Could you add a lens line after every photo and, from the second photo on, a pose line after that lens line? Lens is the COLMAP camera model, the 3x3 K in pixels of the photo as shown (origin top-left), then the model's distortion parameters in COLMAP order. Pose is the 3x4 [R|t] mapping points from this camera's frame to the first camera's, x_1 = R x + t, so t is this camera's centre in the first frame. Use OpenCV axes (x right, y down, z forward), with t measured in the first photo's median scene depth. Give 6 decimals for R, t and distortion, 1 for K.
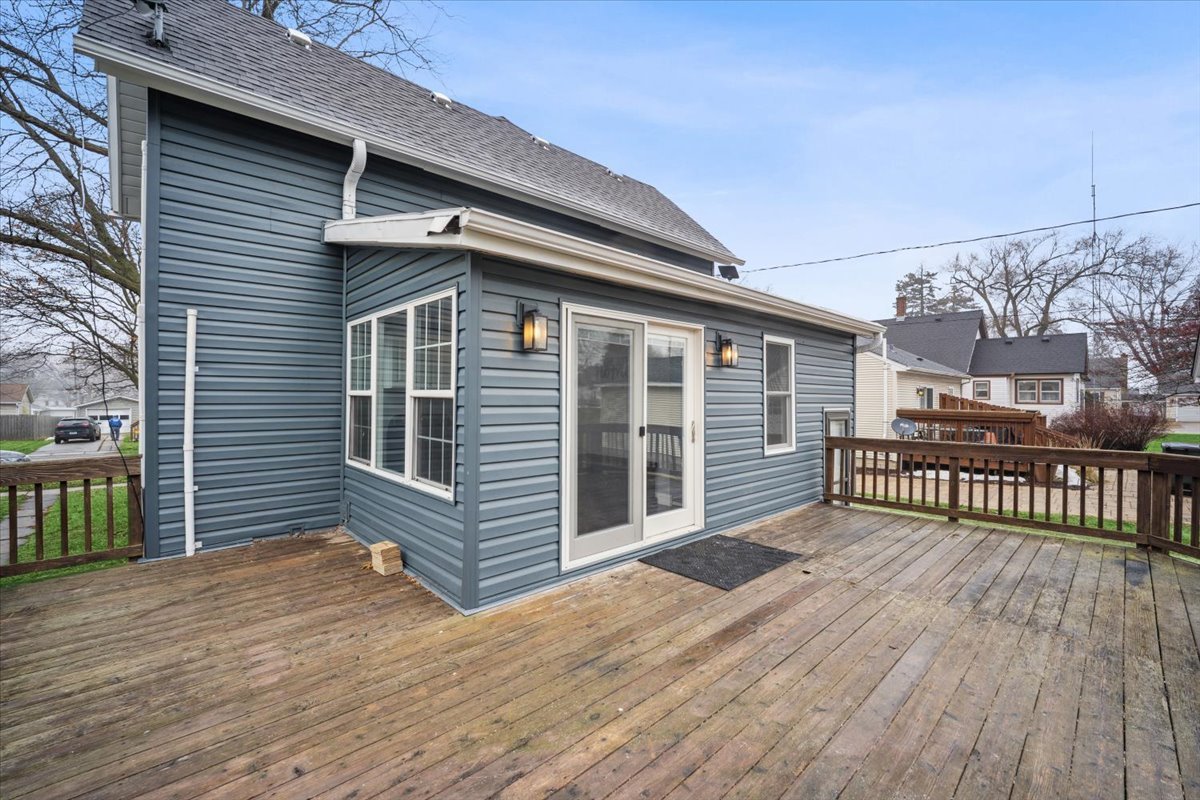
lens RADIAL K [[500.7, 0, 603.5], [0, 500.7, 401.2], [0, 0, 1]] dist [-0.001378, 0.000729]
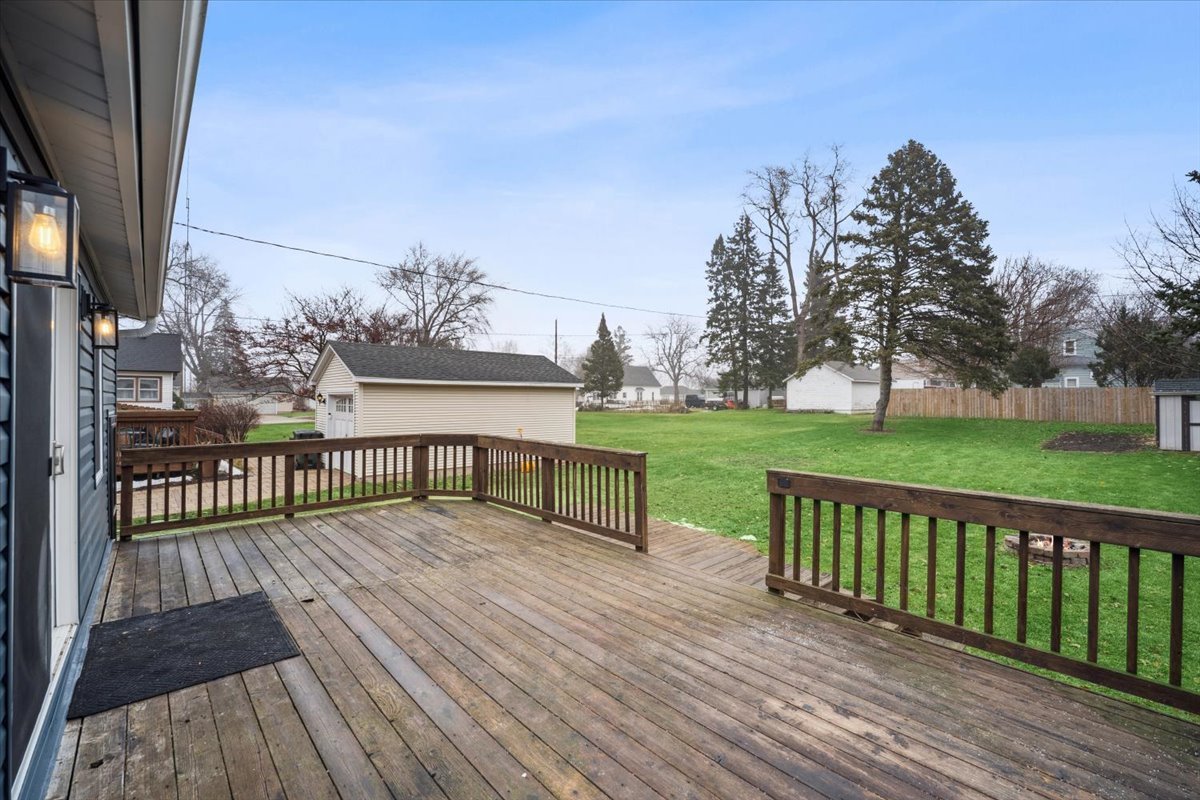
lens RADIAL K [[500.7, 0, 603.5], [0, 500.7, 401.2], [0, 0, 1]] dist [-0.001378, 0.000729]
pose [[0.022080, -0.006786, 0.999733, -0.415189], [0.002081, 0.999975, 0.006742, -0.005022], [-0.999754, 0.001931, 0.022093, 0.447599]]
